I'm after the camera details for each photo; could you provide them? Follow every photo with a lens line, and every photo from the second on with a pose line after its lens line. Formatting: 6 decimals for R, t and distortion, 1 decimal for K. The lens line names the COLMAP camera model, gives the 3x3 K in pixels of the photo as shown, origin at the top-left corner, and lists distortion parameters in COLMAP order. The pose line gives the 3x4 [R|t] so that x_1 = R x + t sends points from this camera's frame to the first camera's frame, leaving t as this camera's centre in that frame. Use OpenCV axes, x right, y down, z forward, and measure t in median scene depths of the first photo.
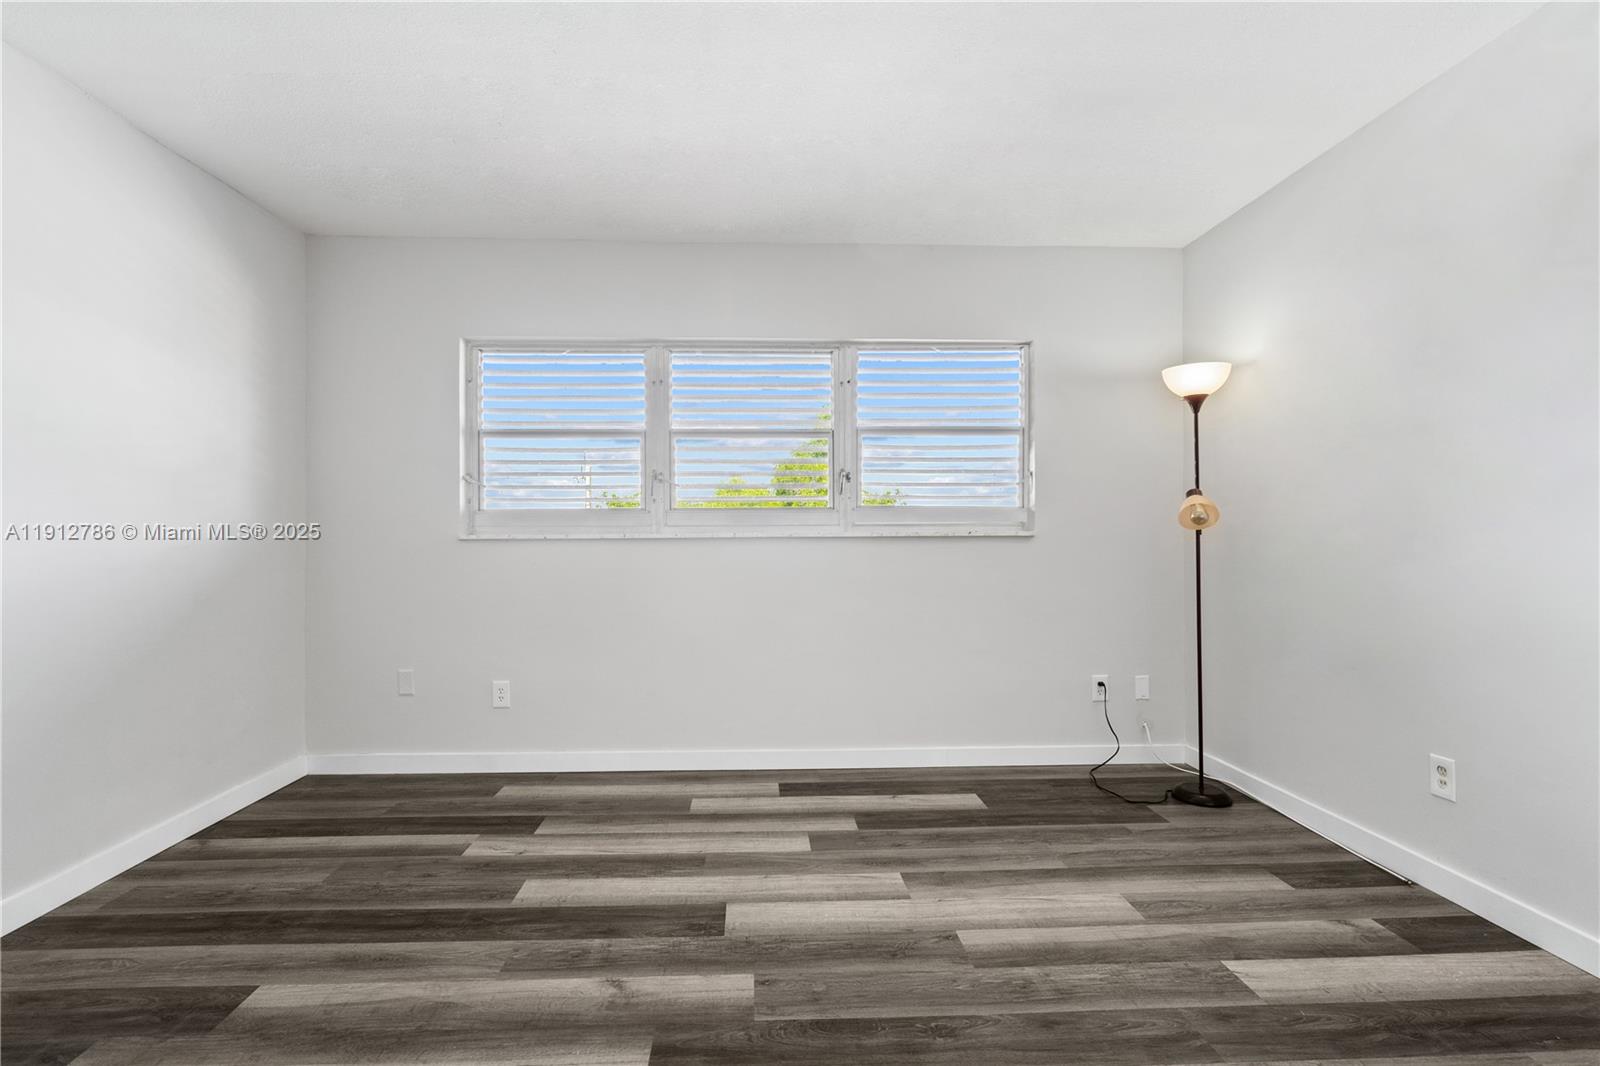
lens RADIAL K [[743.5, 0, 800.0], [0, 743.5, 533.0], [0, 0, 1]] dist [-0.003514, 0.000540]
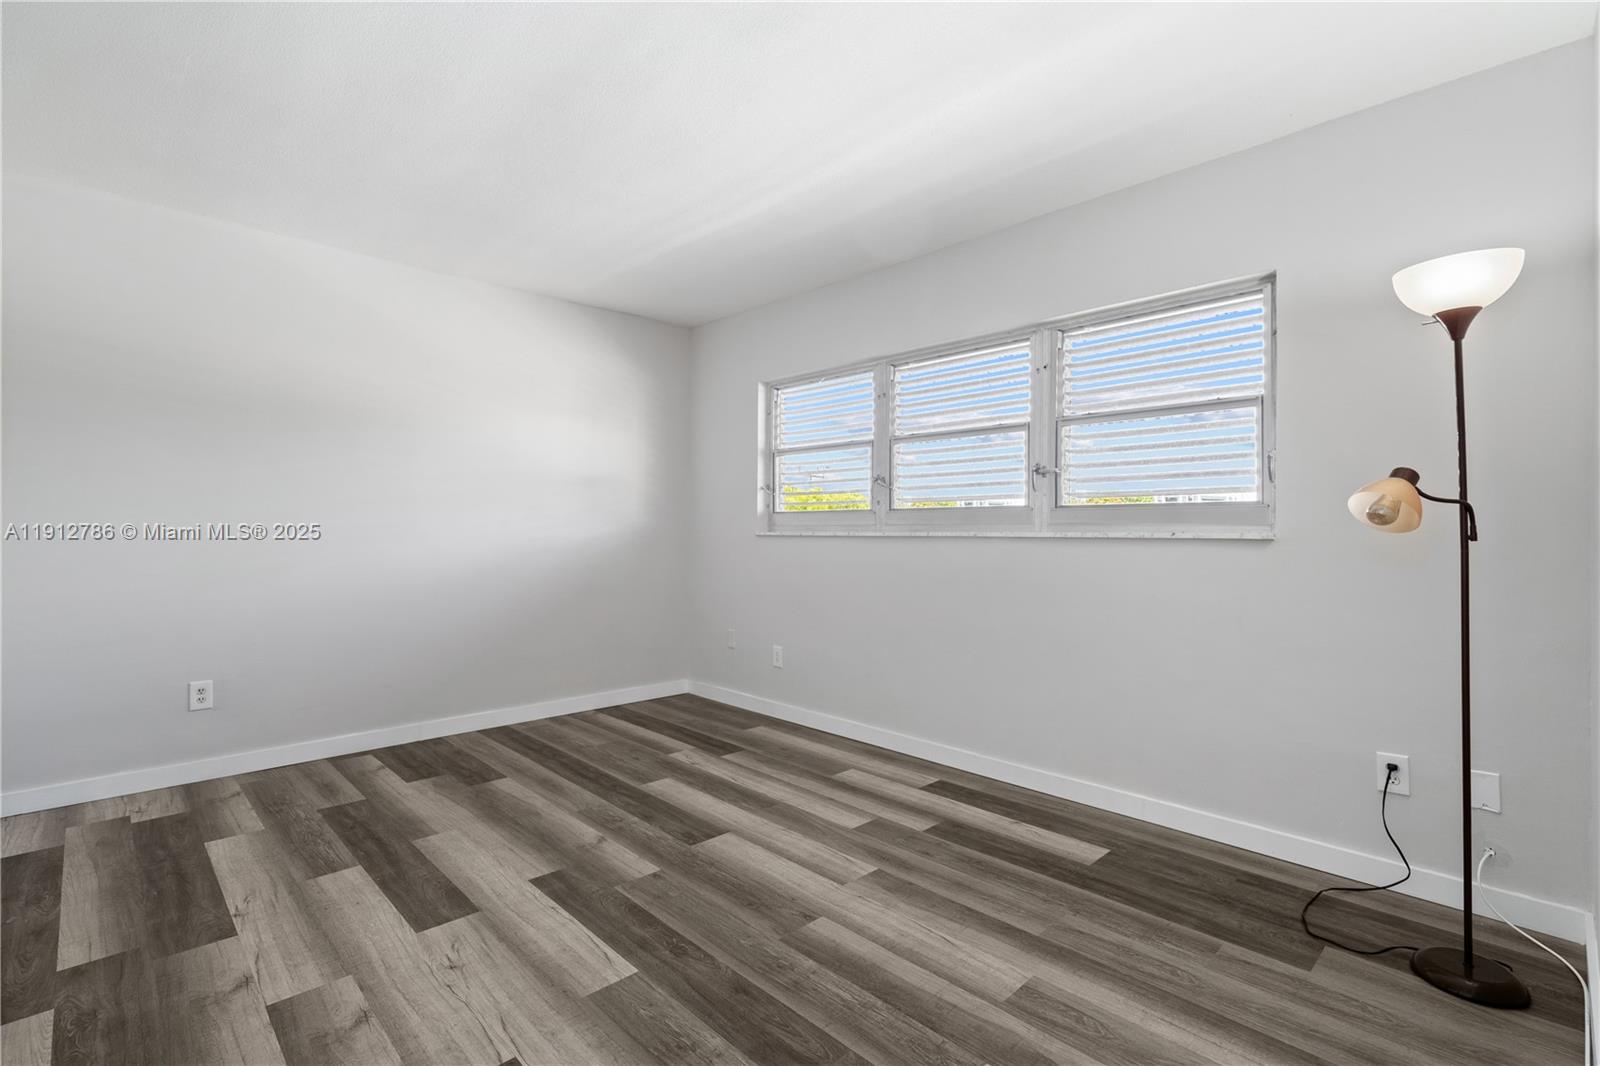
lens RADIAL K [[747.1, 0, 769.3], [0, 747.1, 529.9], [0, 0, 1]] dist [-0.000438, 0.000735]
pose [[0.643279, 0.005461, -0.765612, 0.704899], [-0.006397, 0.999978, 0.001759, -0.004477], [0.765605, 0.003766, 0.643300, 0.197869]]
